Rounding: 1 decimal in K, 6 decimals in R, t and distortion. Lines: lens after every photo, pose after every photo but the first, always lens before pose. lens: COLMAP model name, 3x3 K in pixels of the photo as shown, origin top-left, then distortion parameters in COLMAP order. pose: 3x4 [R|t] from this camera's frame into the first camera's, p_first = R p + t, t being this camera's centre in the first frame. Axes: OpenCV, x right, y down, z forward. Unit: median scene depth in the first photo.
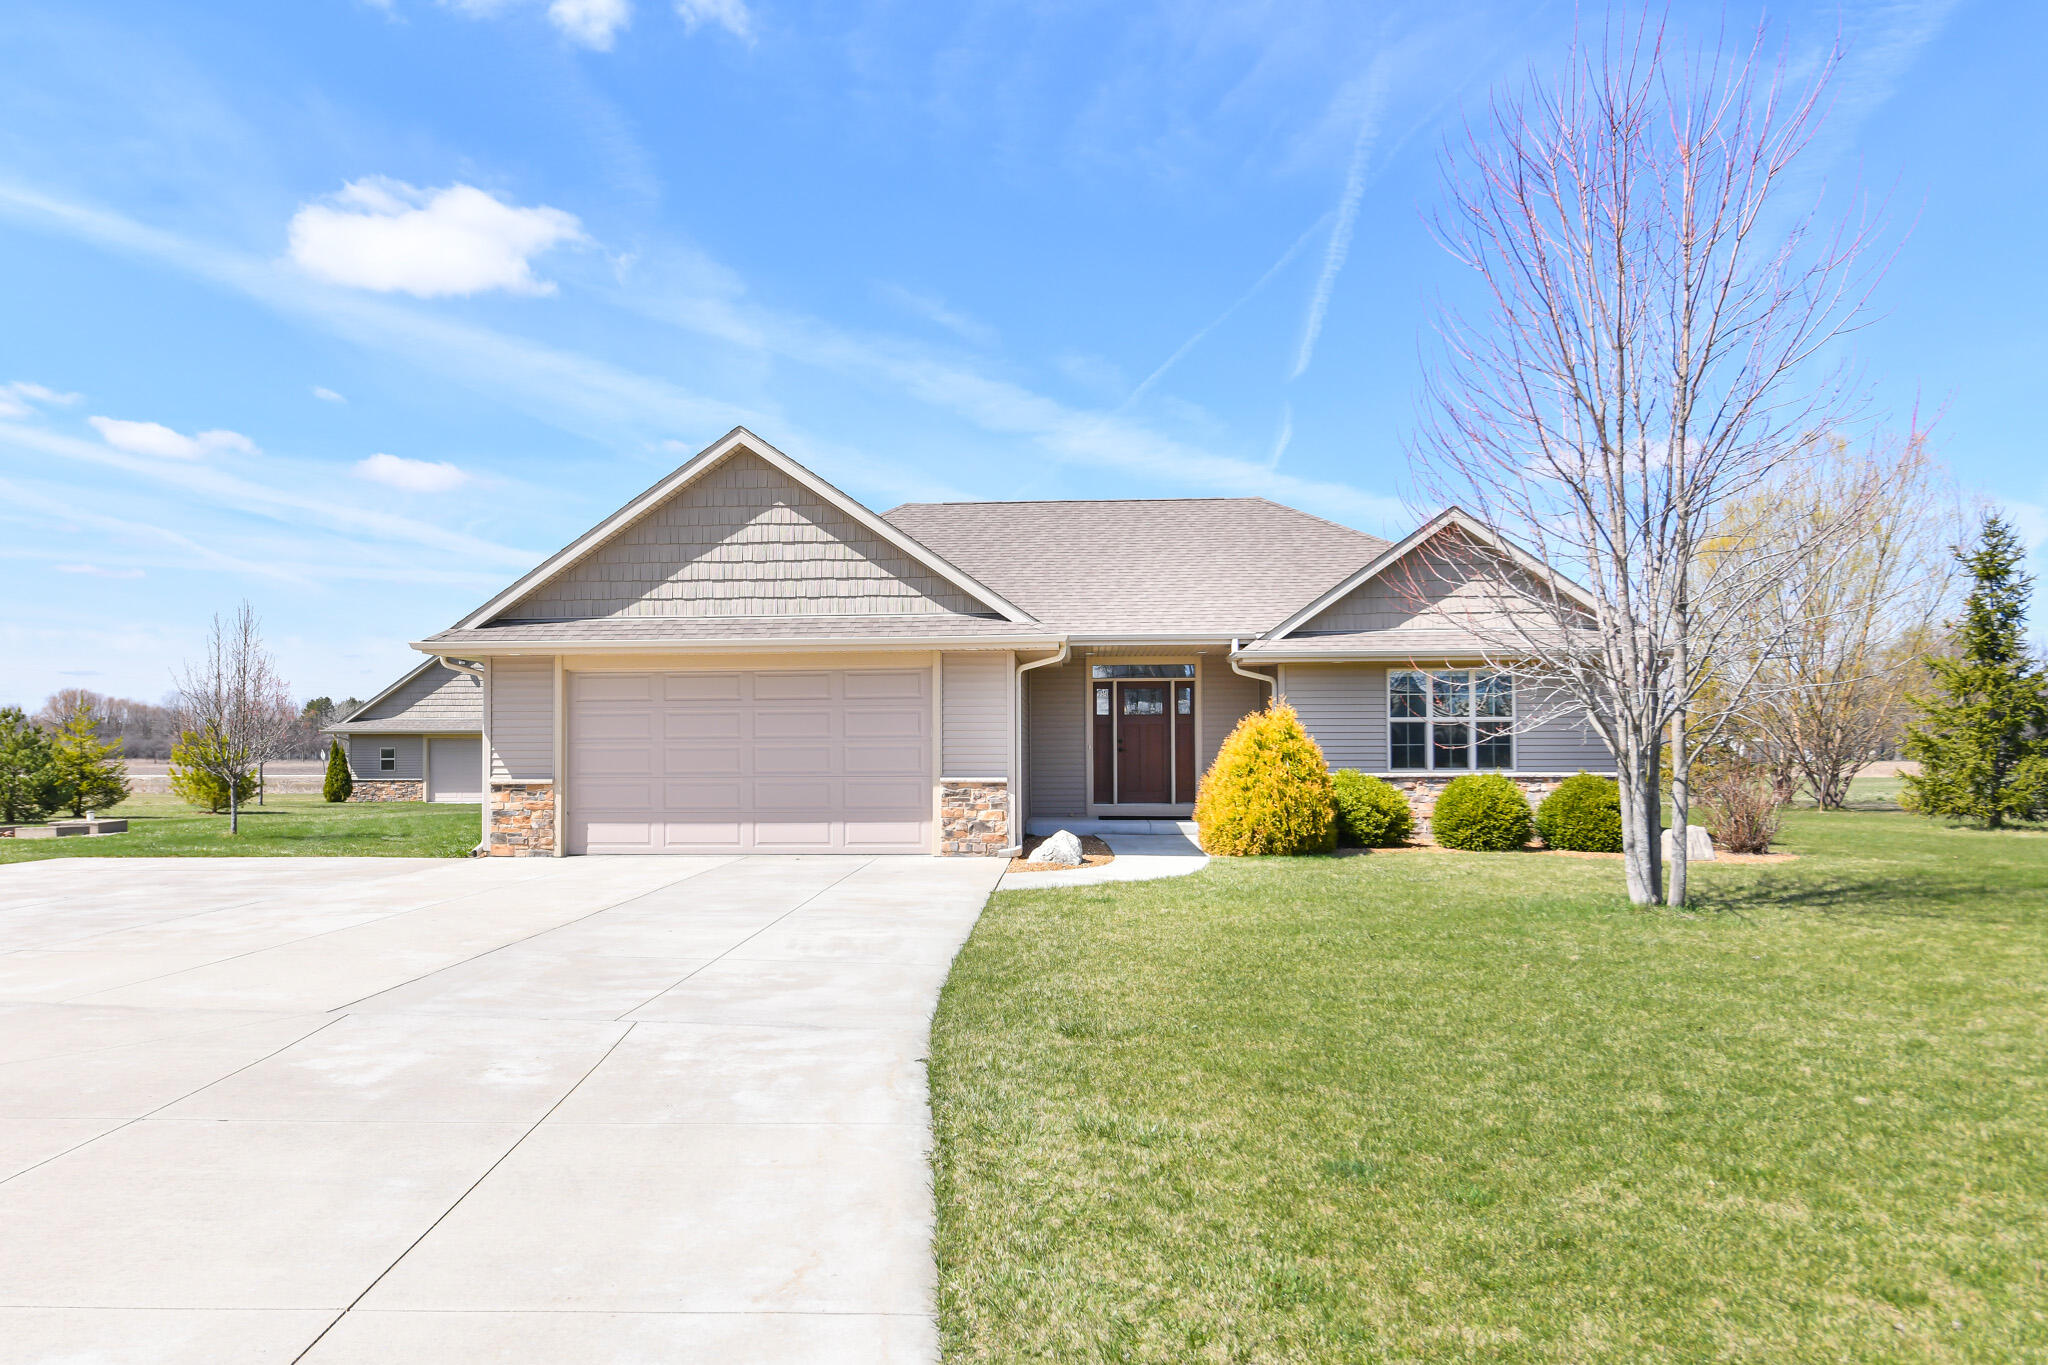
lens RADIAL K [[1450.8, 0, 1025.0], [0, 1450.8, 718.8], [0, 0, 1]] dist [0.001320, 0.015604]
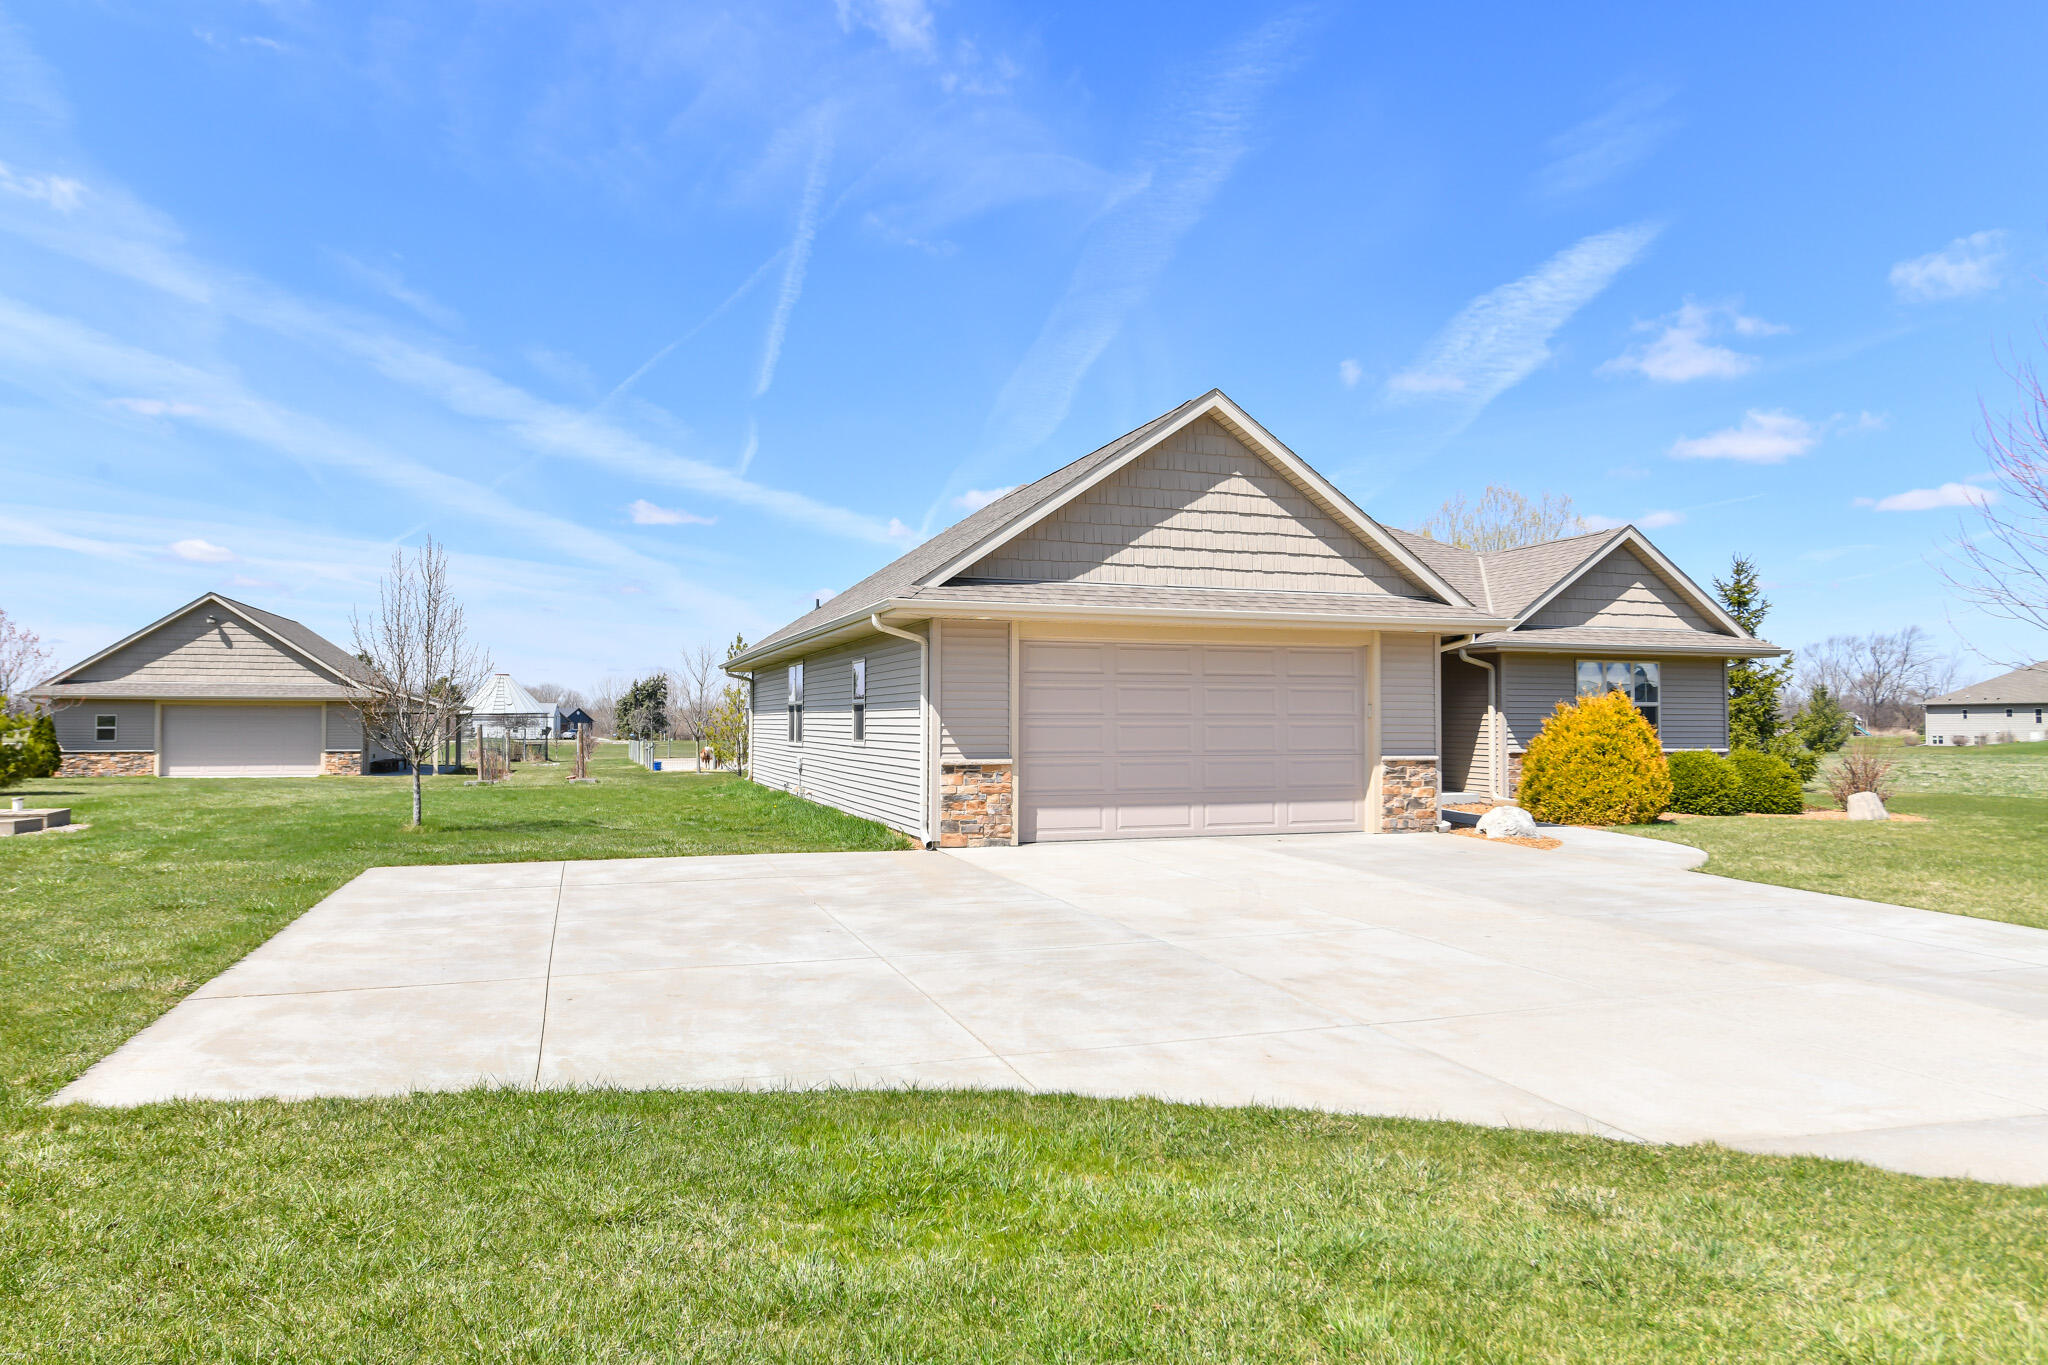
lens RADIAL K [[1279.3, 0, 1021.6], [0, 1279.3, 671.7], [0, 0, 1]] dist [-0.004546, -0.006874]
pose [[0.914433, 0.023101, 0.404077, -0.625241], [-0.016025, 0.999653, -0.020884, 0.004222], [-0.404419, 0.012622, 0.914487, 0.270729]]
